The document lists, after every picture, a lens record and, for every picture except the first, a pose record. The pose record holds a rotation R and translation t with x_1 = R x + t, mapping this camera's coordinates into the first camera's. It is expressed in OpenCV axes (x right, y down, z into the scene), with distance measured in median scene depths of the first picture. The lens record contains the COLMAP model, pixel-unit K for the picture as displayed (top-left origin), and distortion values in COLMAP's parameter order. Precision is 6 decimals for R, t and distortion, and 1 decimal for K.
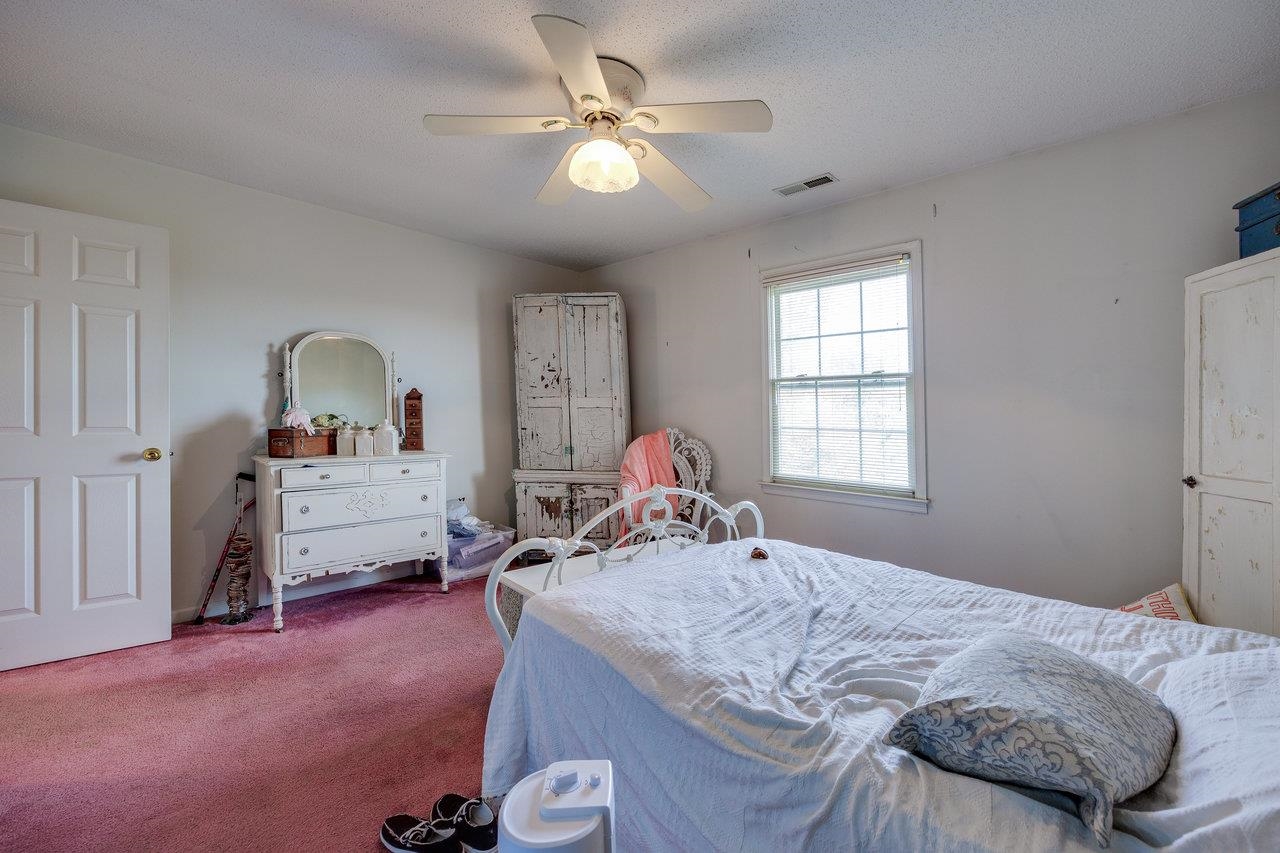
lens RADIAL K [[511.0, 0, 640.6], [0, 511.0, 419.1], [0, 0, 1]] dist [-0.004343, 0.000161]
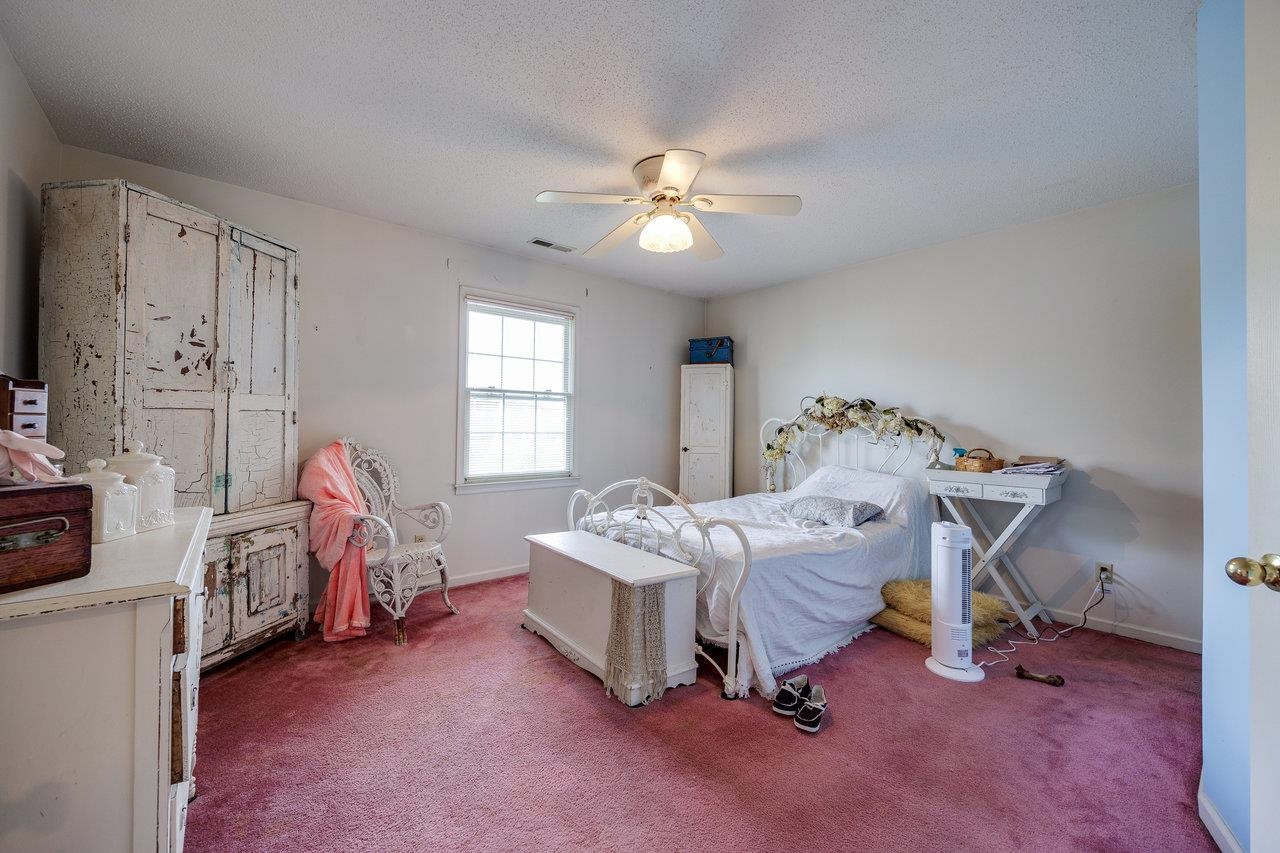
lens RADIAL K [[511.0, 0, 635.5], [0, 511.0, 415.6], [0, 0, 1]] dist [-0.004343, 0.000161]
pose [[0.129178, 0.003482, 0.991615, -0.688160], [-0.001581, 0.999993, -0.003306, -0.014917], [-0.991620, -0.001141, 0.129183, 0.450717]]
